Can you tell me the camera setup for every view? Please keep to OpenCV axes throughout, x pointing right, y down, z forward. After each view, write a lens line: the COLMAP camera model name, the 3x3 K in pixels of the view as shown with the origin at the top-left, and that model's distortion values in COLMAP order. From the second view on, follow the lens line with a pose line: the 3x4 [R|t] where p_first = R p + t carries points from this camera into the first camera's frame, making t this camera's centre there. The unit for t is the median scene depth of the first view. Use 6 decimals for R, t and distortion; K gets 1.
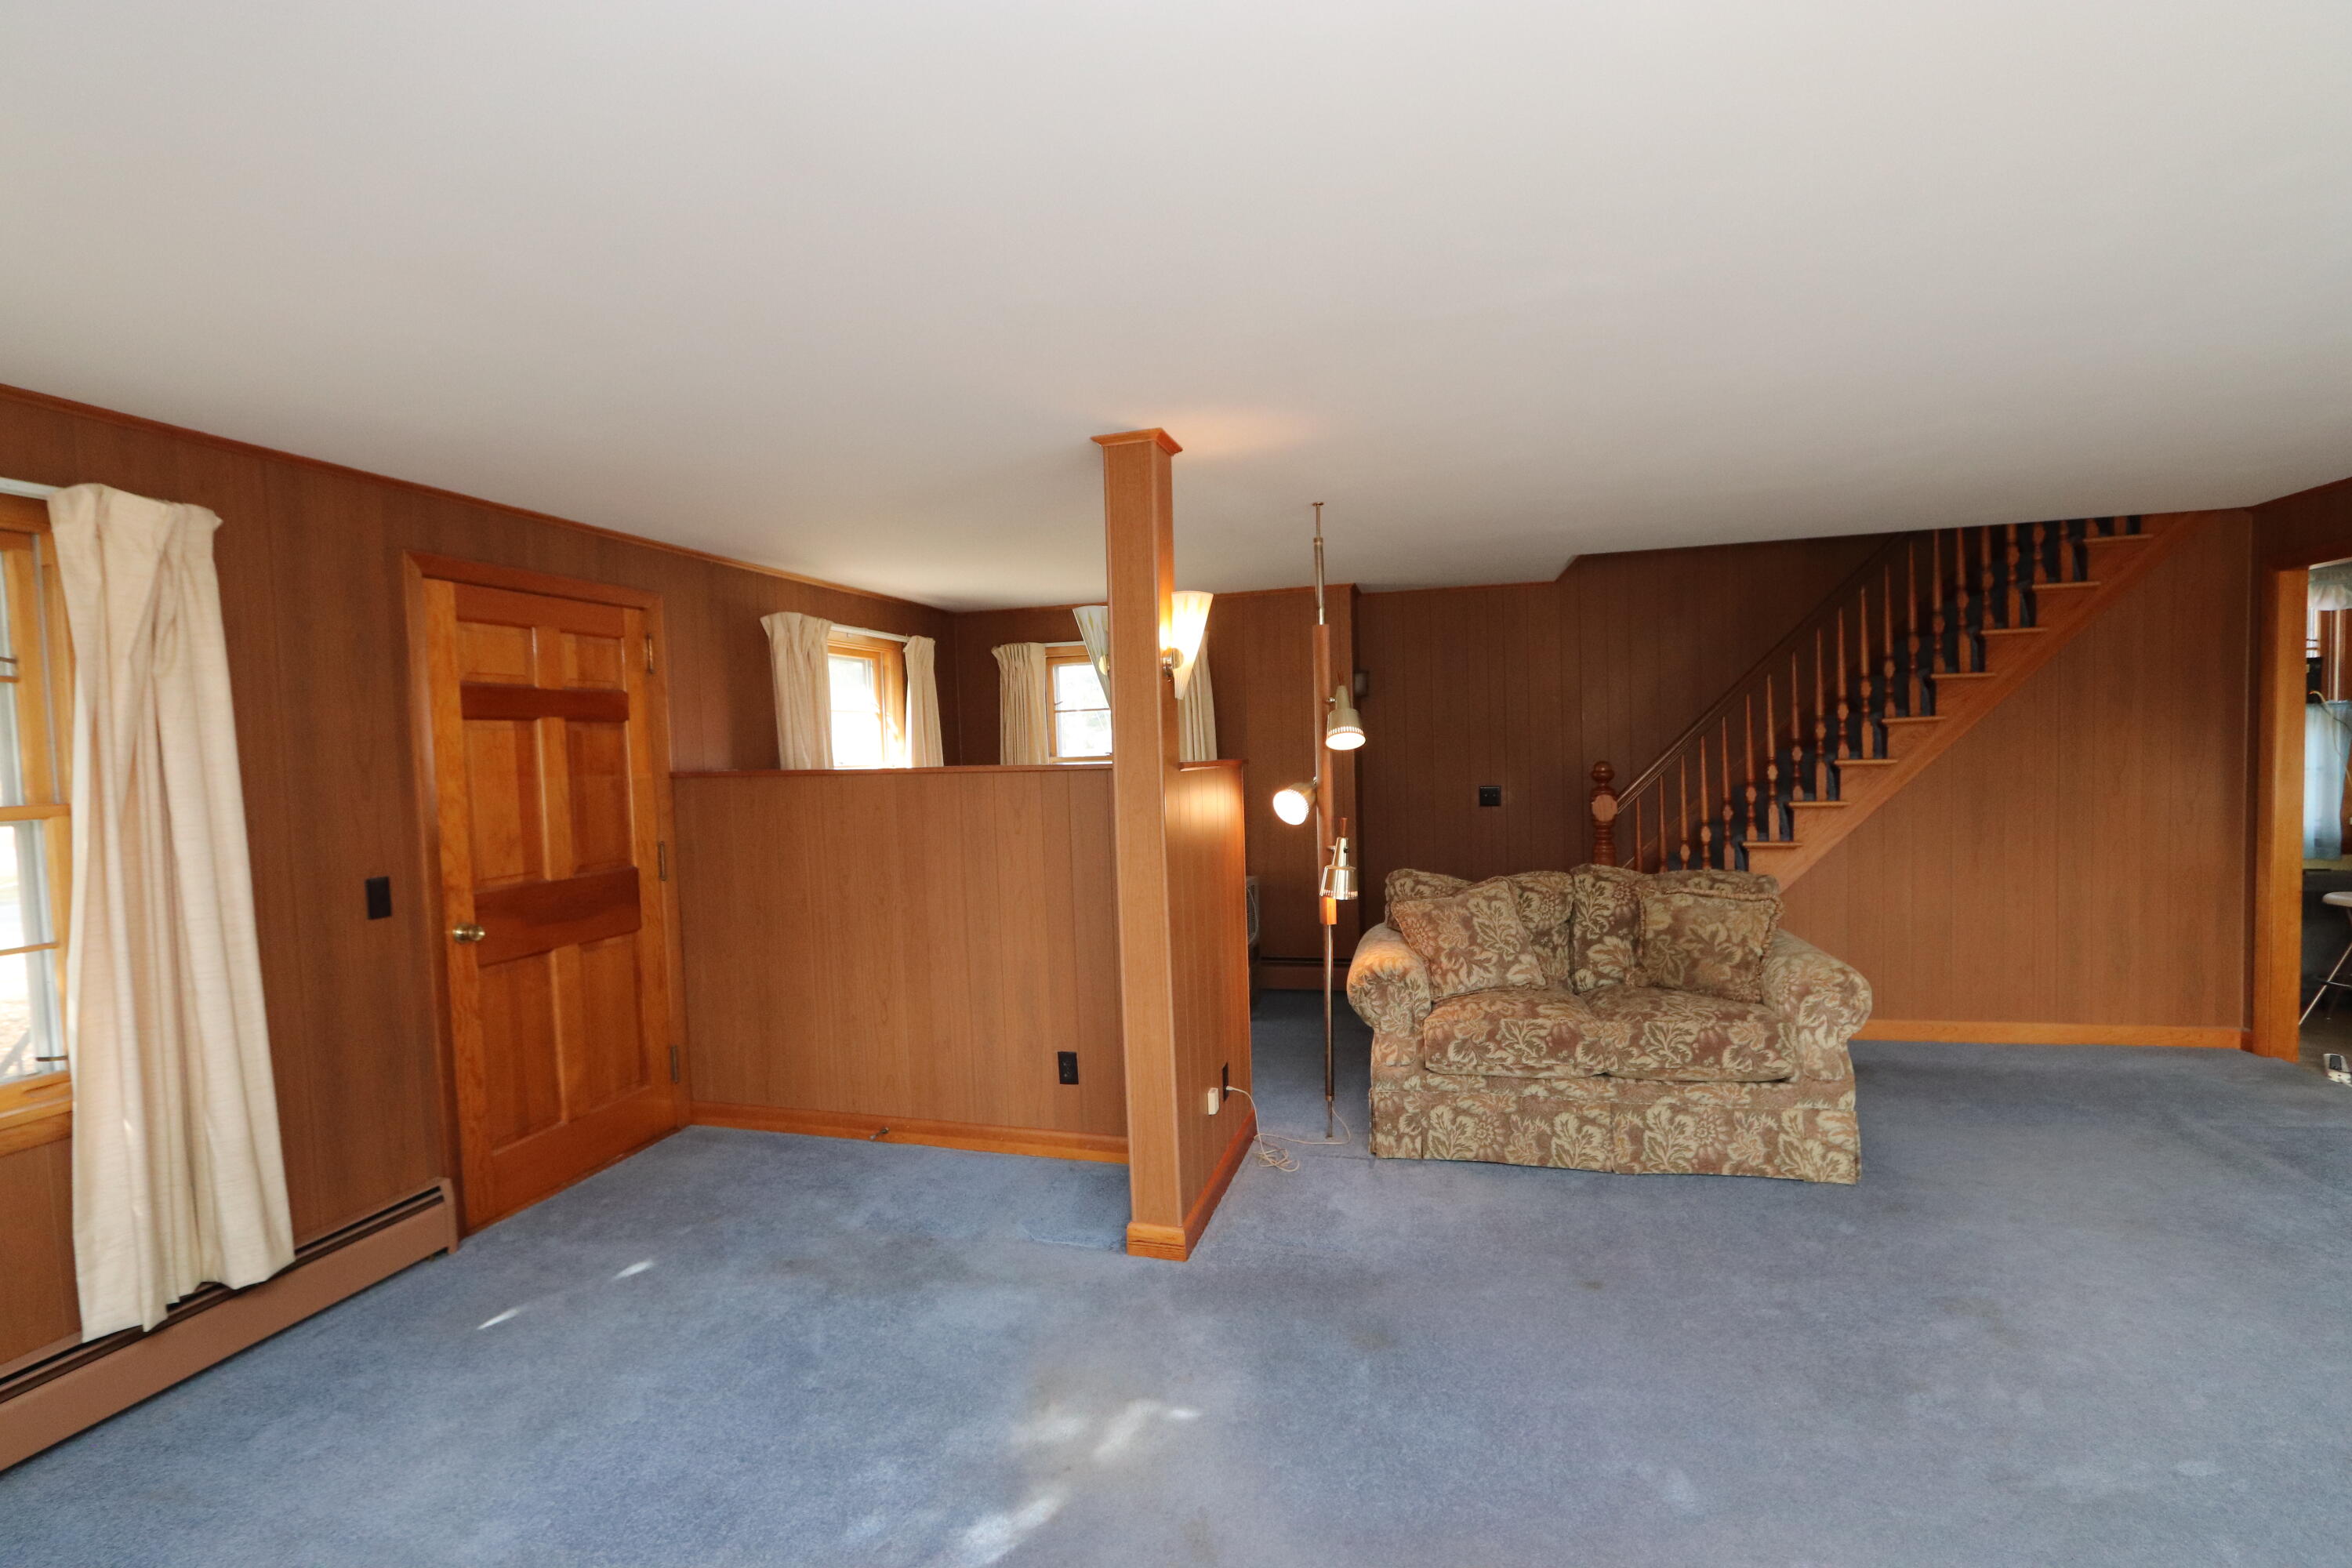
lens RADIAL K [[1086.1, 0, 1158.8], [0, 1086.1, 796.6], [0, 0, 1]] dist [-0.017826, 0.003781]
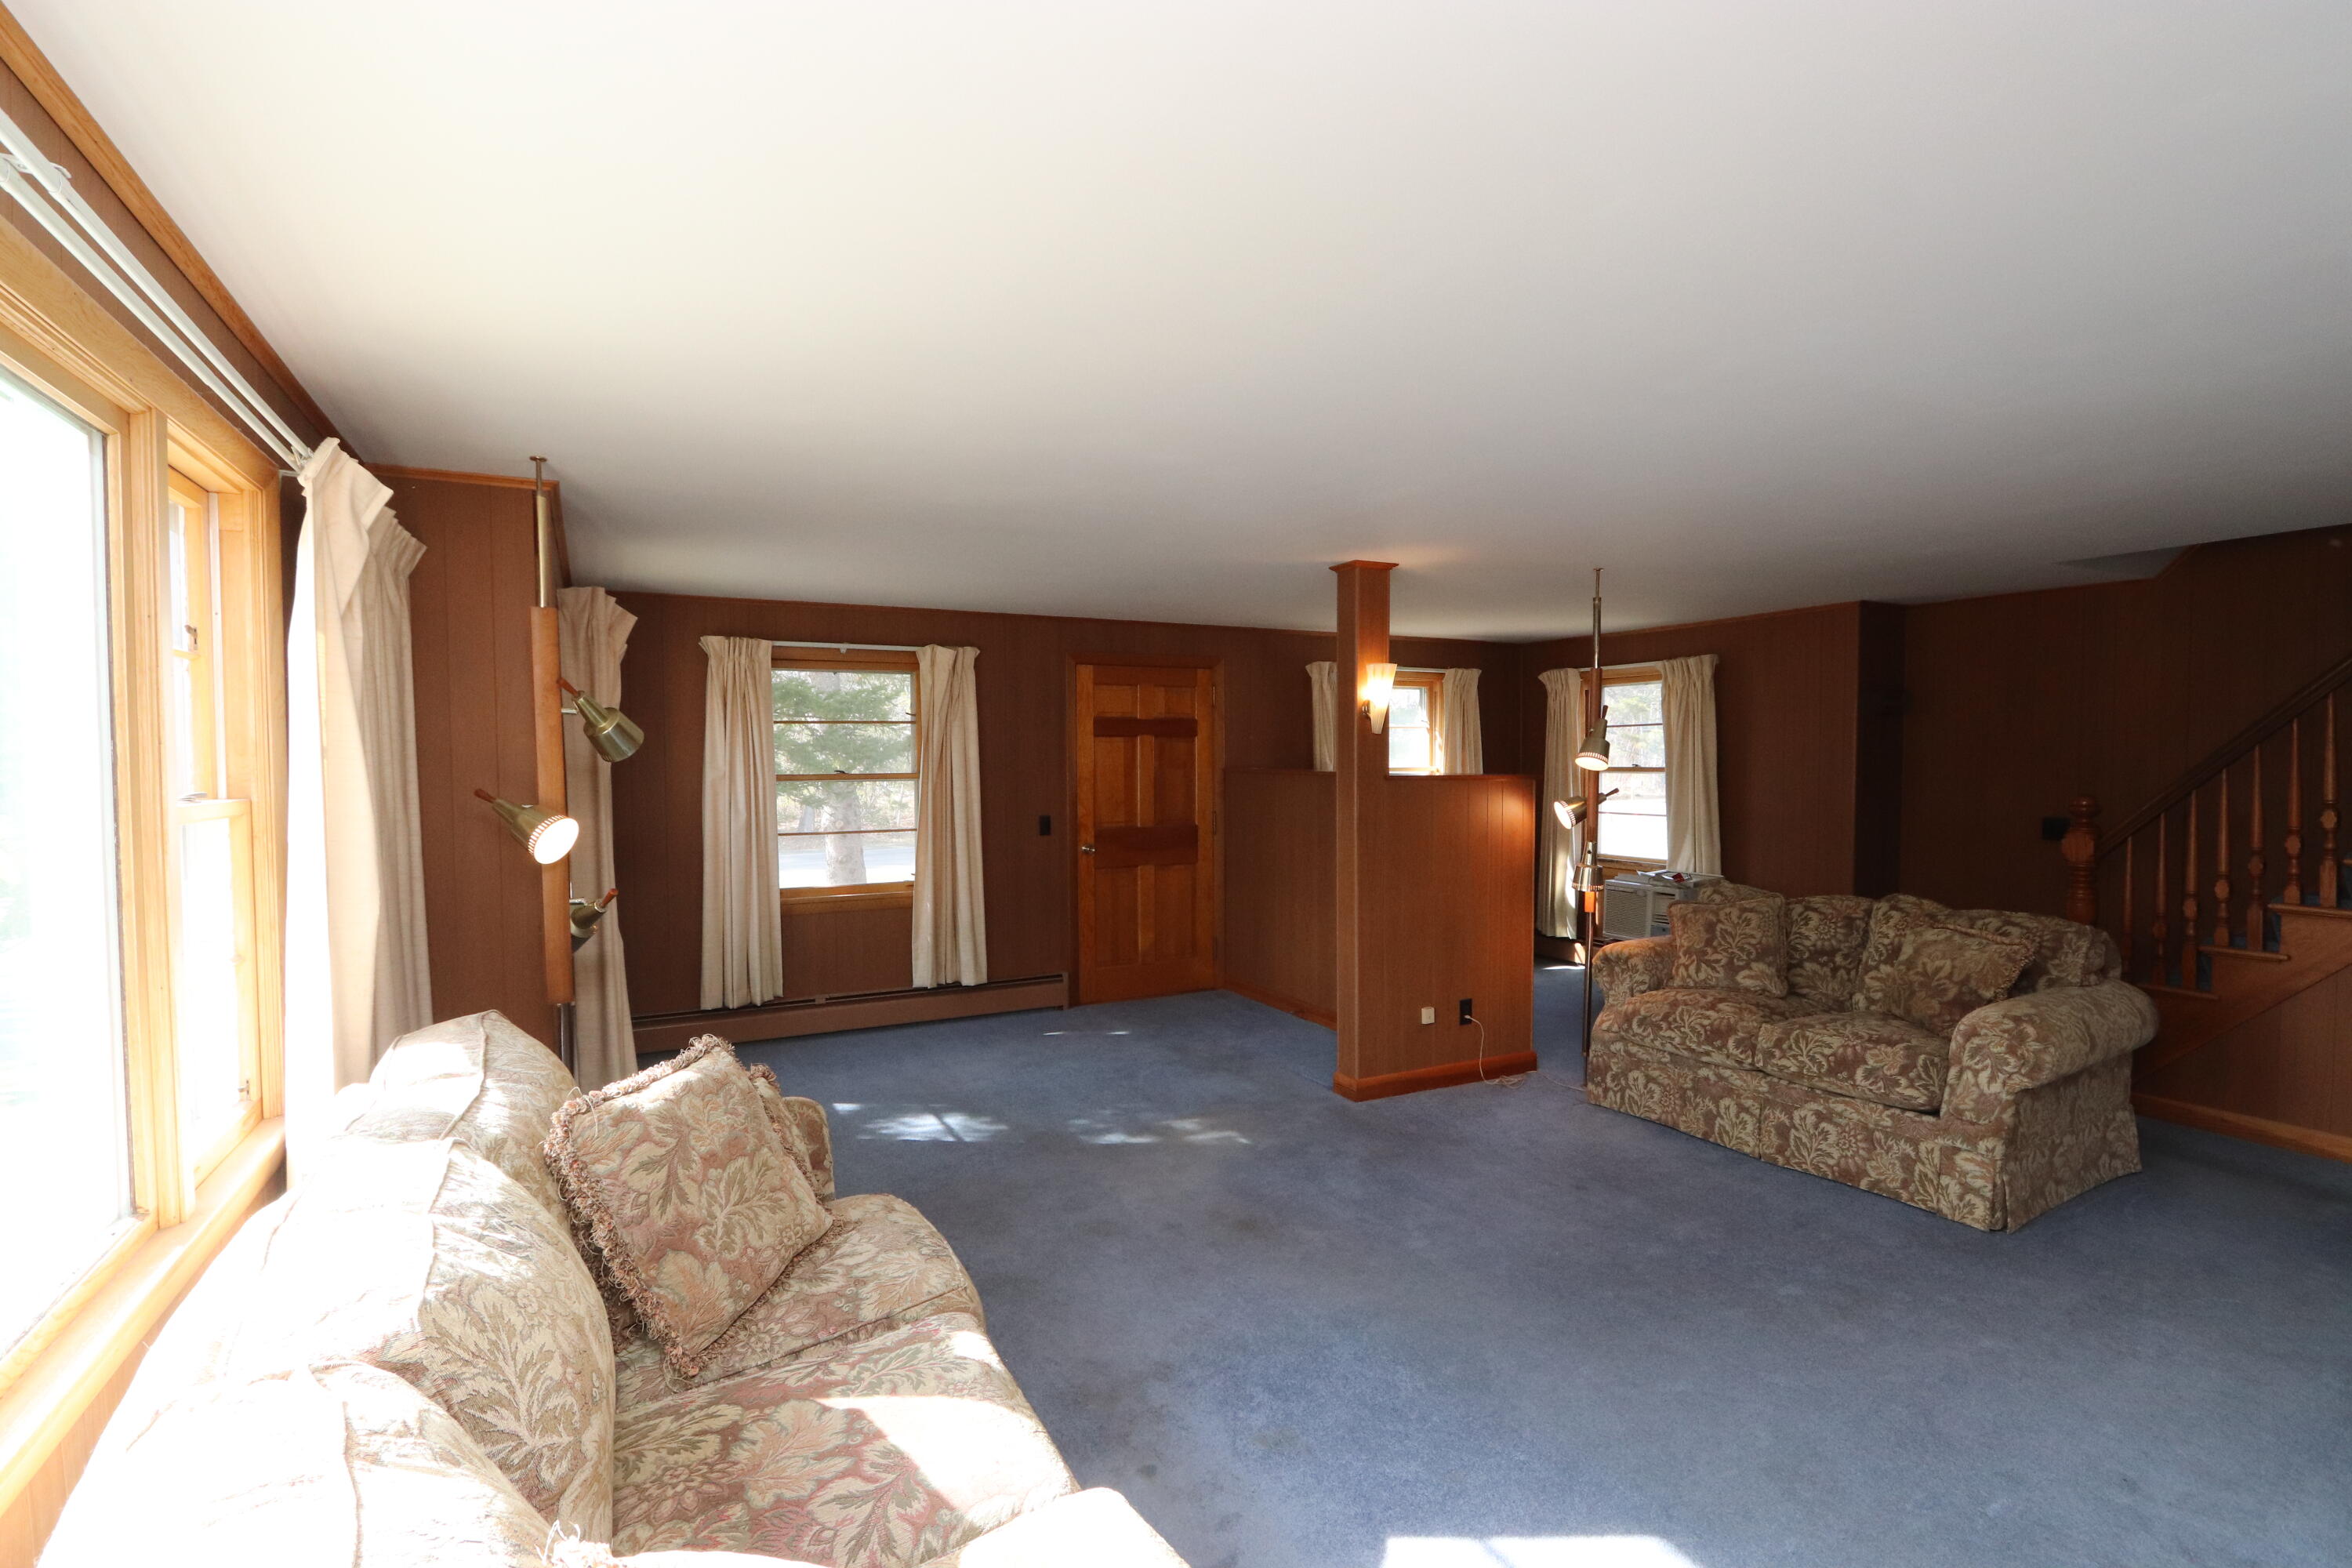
lens RADIAL K [[1086.1, 0, 1149.0], [0, 1086.1, 799.2], [0, 0, 1]] dist [-0.017826, 0.003781]
pose [[0.684053, 0.056820, -0.727216, 0.772035], [-0.051703, 0.998231, 0.029362, -0.021923], [0.727598, 0.017514, 0.685781, -0.223627]]
